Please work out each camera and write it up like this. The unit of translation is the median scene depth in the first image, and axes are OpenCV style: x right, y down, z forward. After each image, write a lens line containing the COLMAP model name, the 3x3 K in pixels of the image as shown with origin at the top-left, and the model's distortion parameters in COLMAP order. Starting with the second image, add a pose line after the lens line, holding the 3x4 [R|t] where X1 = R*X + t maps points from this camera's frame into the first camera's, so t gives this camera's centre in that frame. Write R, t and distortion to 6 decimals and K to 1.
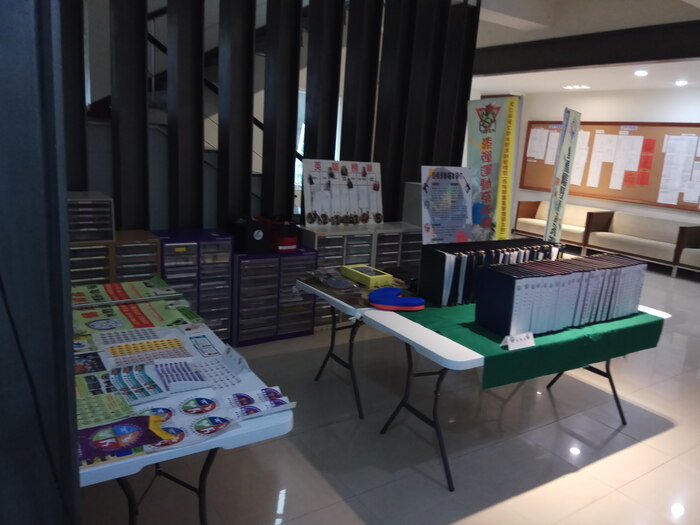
lens RADIAL K [[541.0, 0, 350.0], [0, 541.0, 262.5], [0, 0, 1]] dist [0.103295, -0.168666]
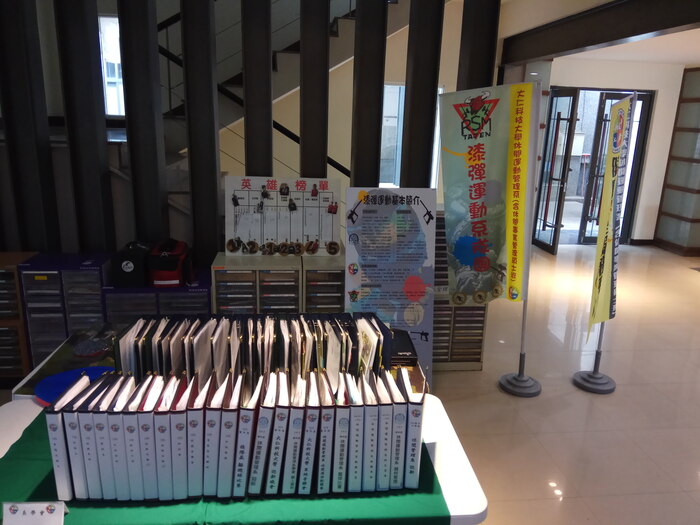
lens RADIAL K [[541.0, 0, 350.0], [0, 541.0, 262.5], [0, 0, 1]] dist [0.103295, -0.168666]
pose [[0.882399, 0.083830, -0.462974, 0.464028], [-0.073023, 0.996477, 0.041253, -0.099907], [0.464801, -0.002594, 0.885411, 0.320916]]
